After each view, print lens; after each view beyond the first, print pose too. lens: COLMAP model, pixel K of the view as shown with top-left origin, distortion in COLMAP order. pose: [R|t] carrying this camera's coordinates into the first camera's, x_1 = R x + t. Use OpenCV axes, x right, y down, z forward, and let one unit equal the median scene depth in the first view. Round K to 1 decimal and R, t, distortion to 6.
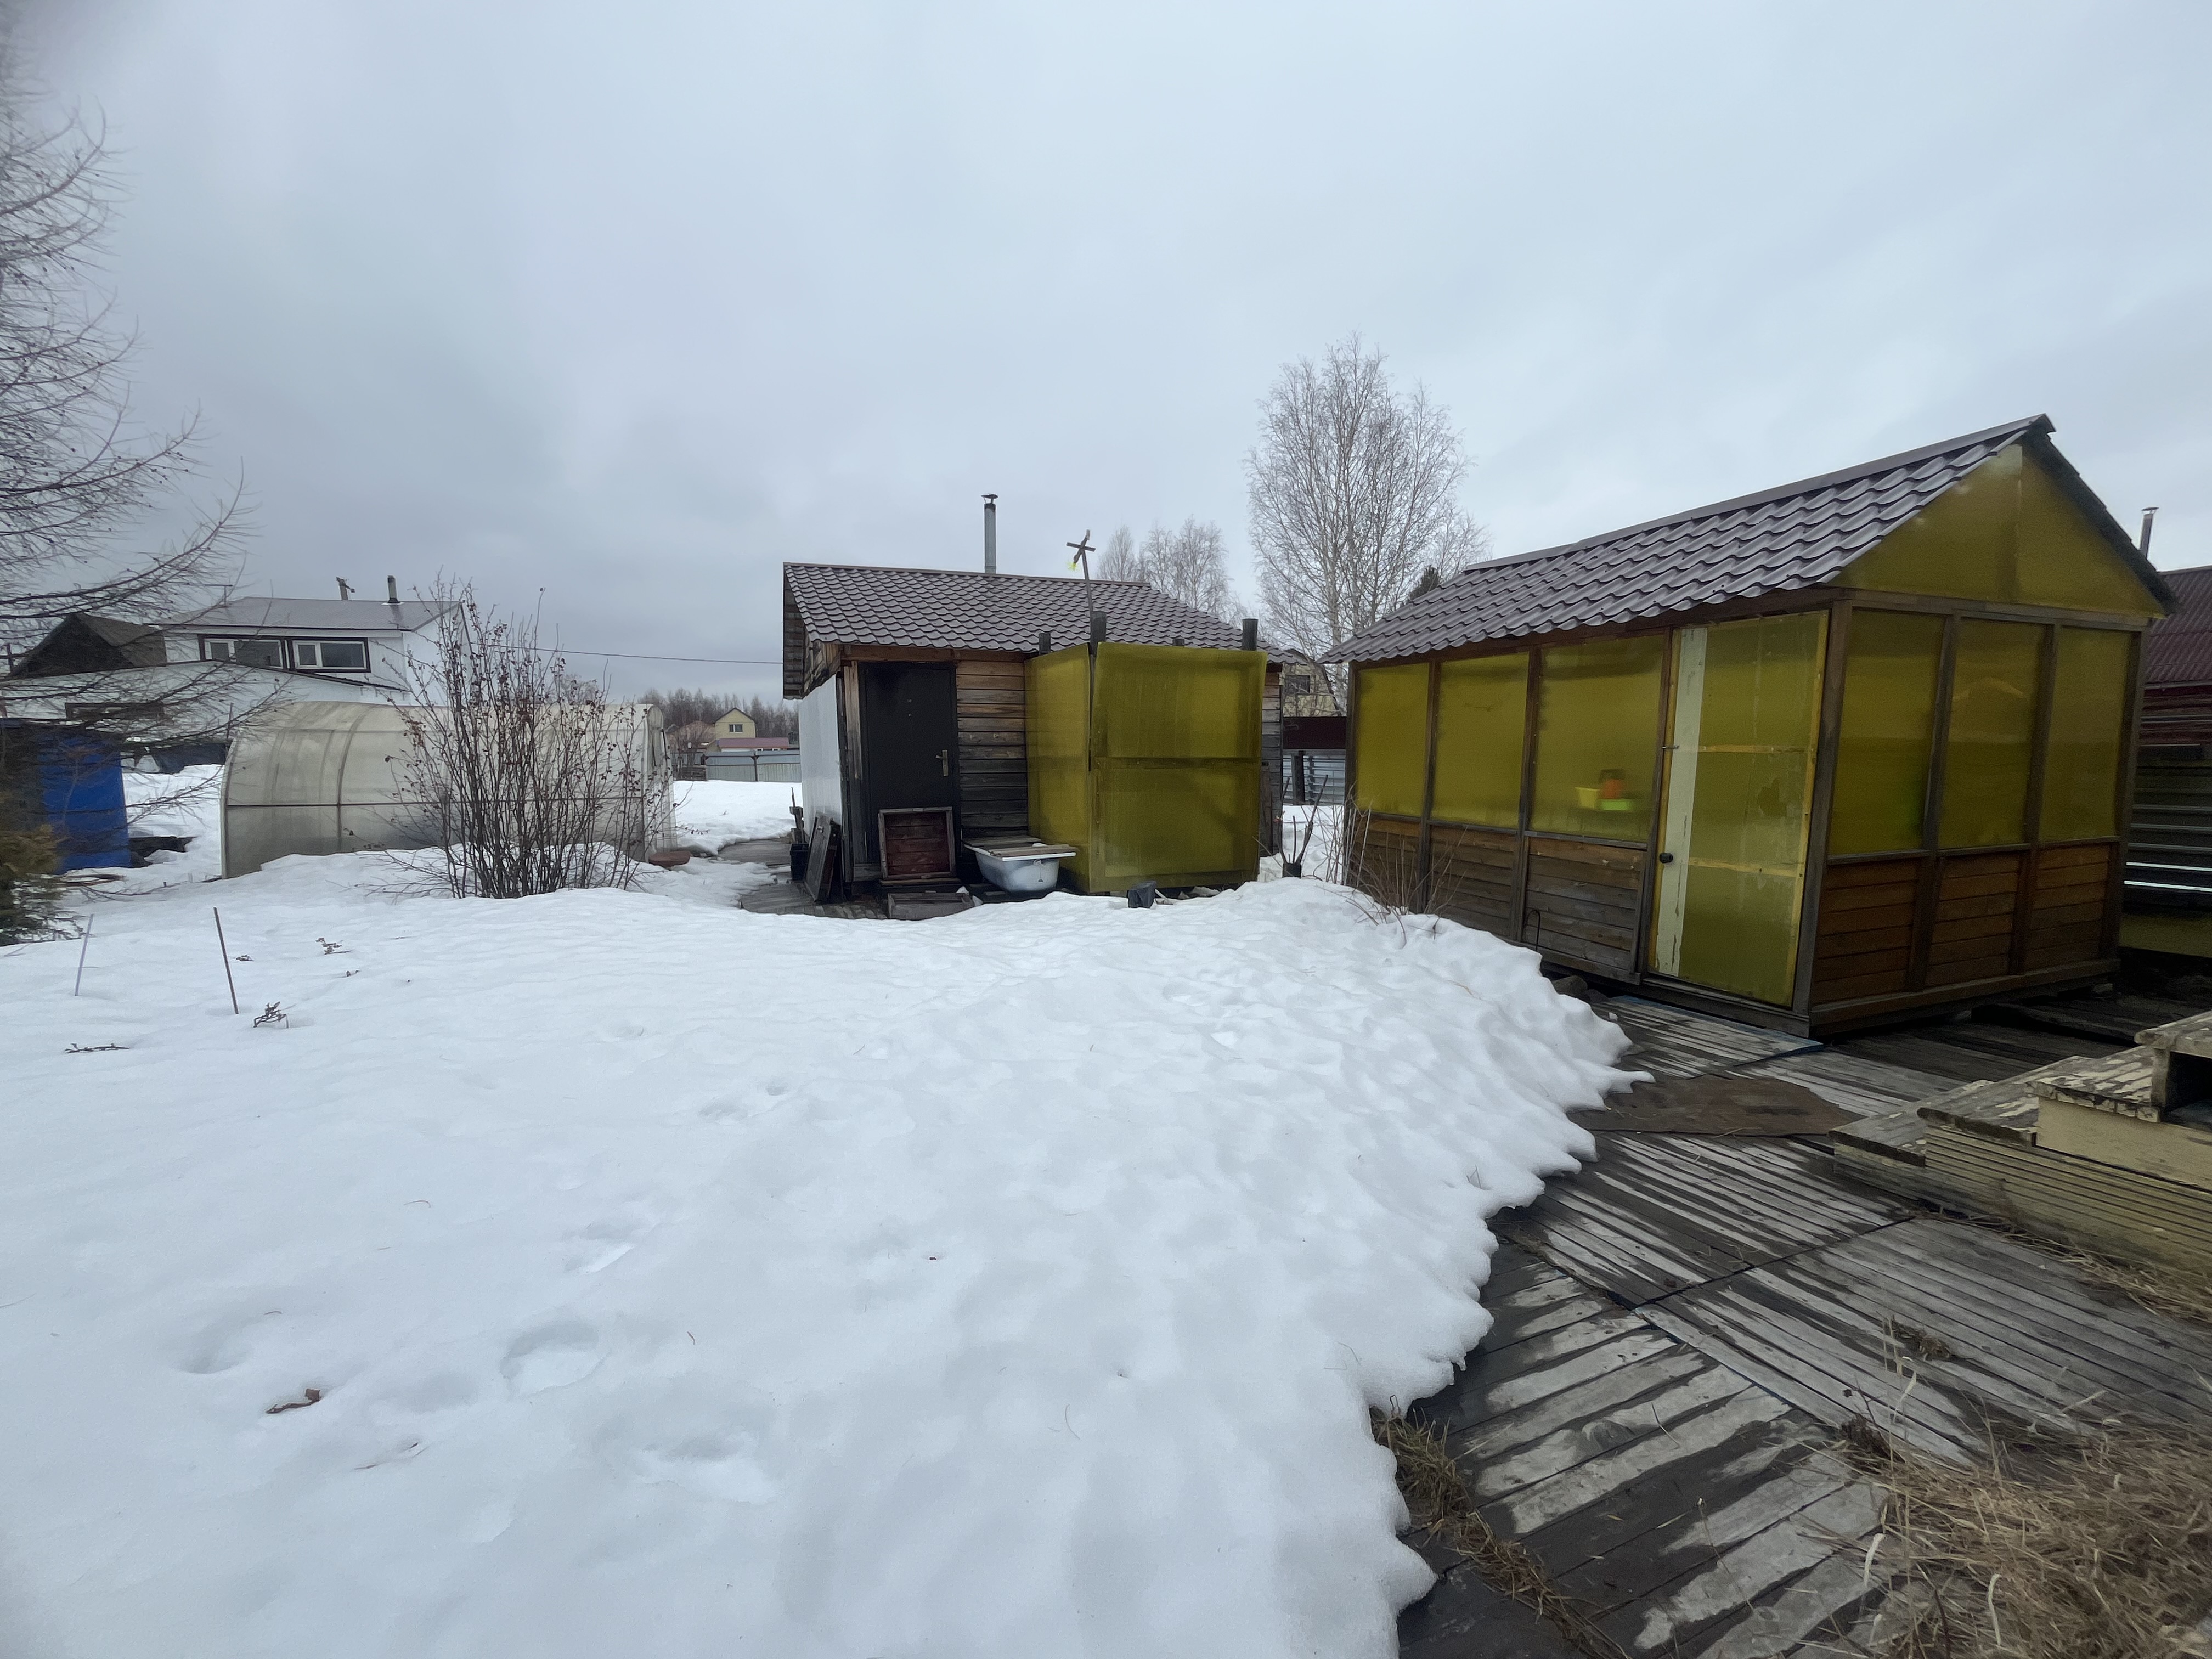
lens RADIAL K [[904.1, 0, 1104.2], [0, 904.1, 837.0], [0, 0, 1]] dist [-0.001643, -0.000177]
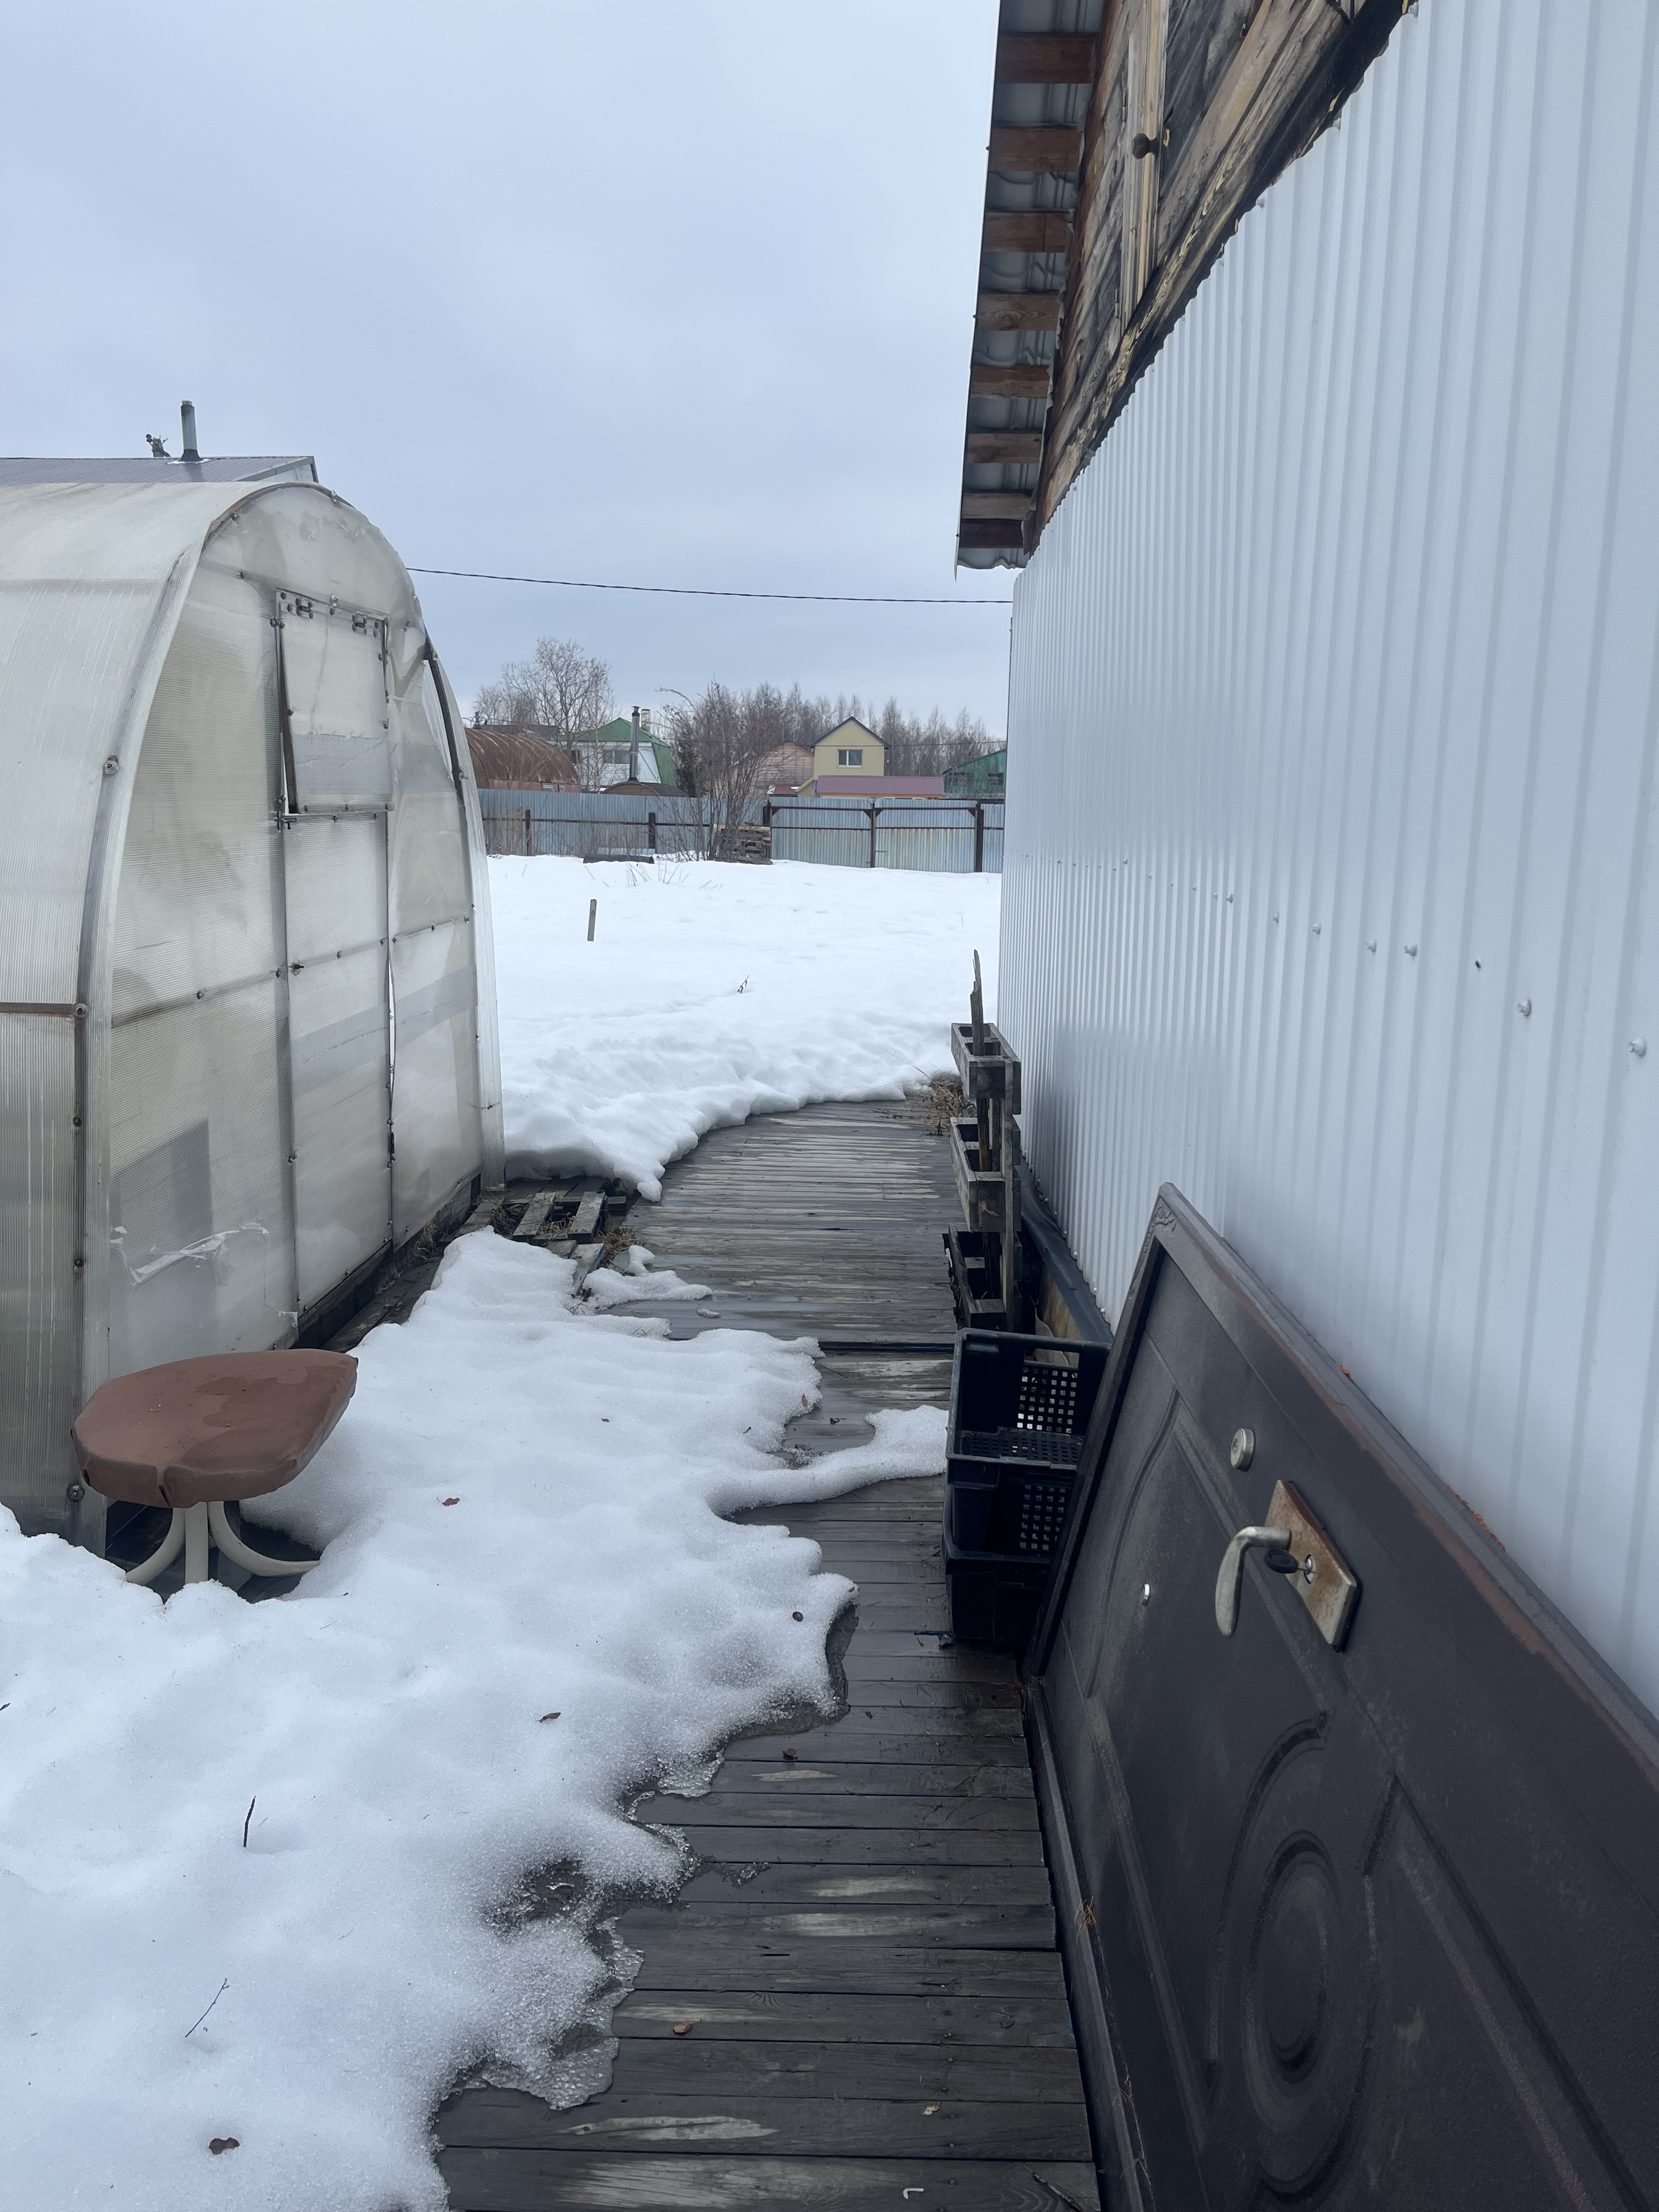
lens RADIAL K [[1667.8, 0, 829.5], [0, 1667.8, 1106.0], [0, 0, 1]] dist [0.100825, -0.161637]
pose [[0.920790, 0.095778, -0.378117, -0.284774], [-0.065932, 0.993653, 0.091137, -0.063259], [0.384447, -0.058988, 0.921261, 0.791540]]
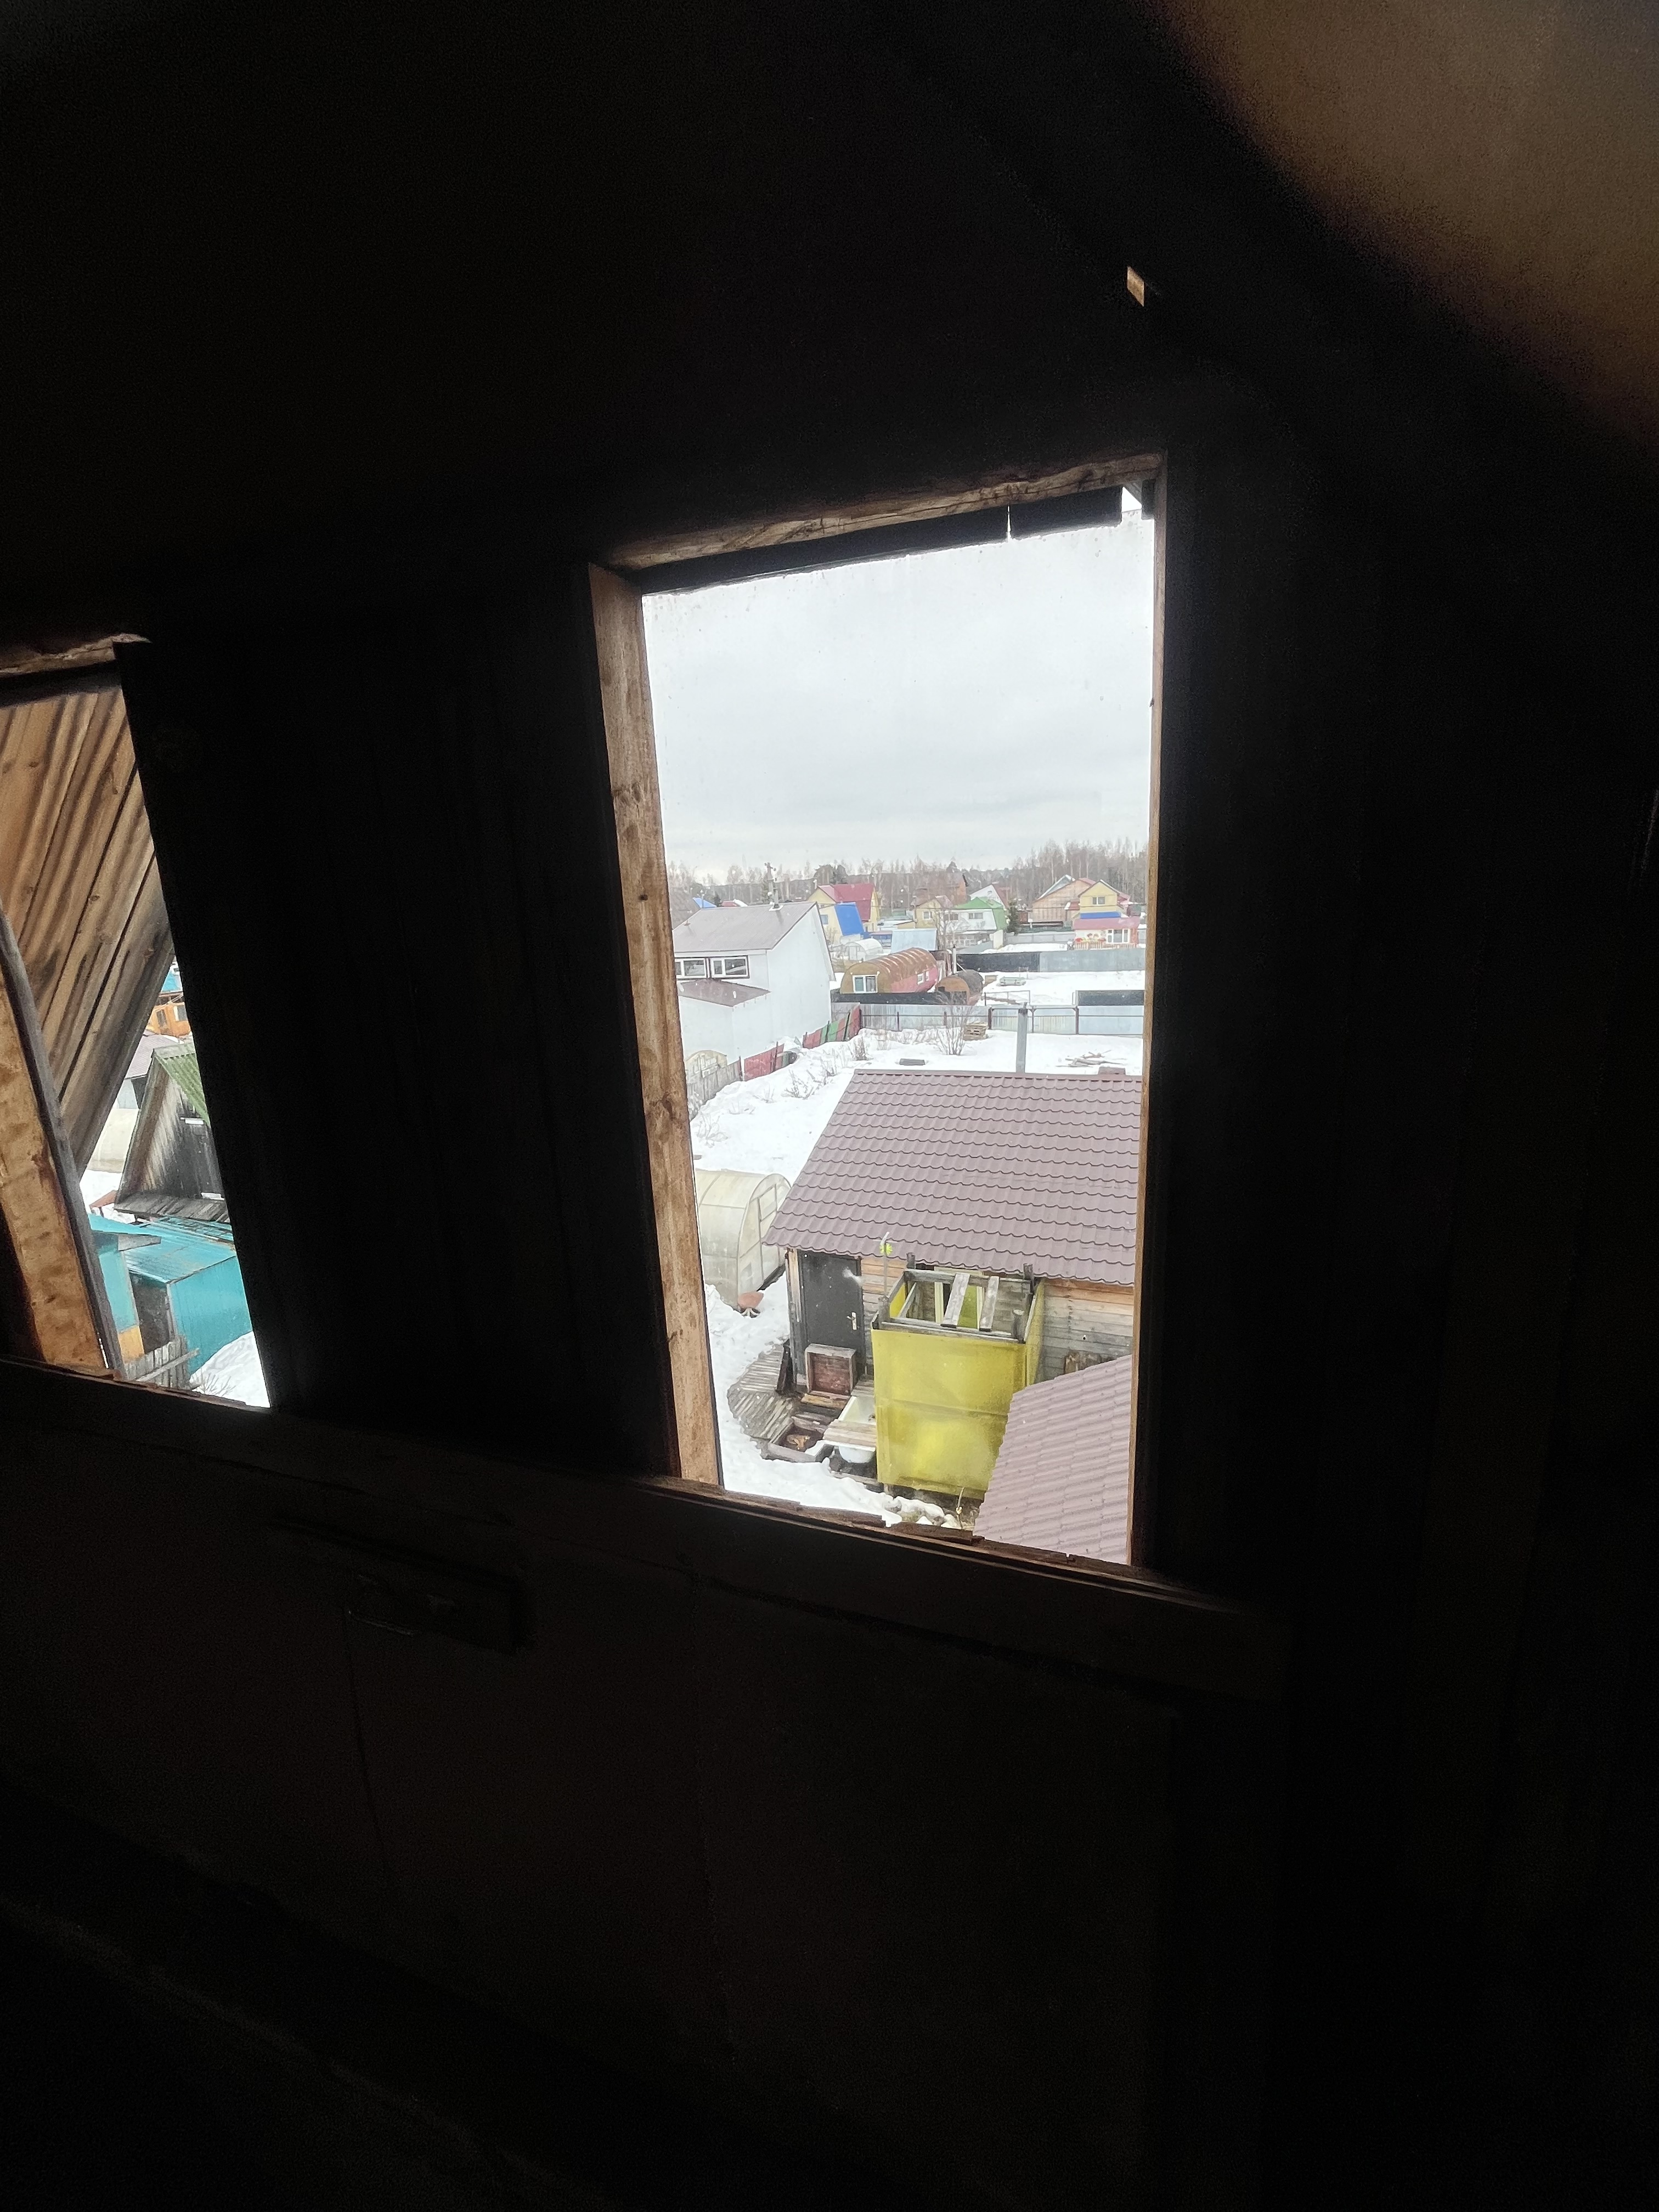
lens RADIAL K [[904.1, 0, 838.3], [0, 904.1, 1118.0], [0, 0, 1]] dist [-0.001643, -0.000177]
pose [[0.757365, 0.154944, -0.634343, 0.593538], [-0.038692, 0.980382, 0.193272, -0.604625], [0.651845, -0.121834, 0.748502, -0.037453]]
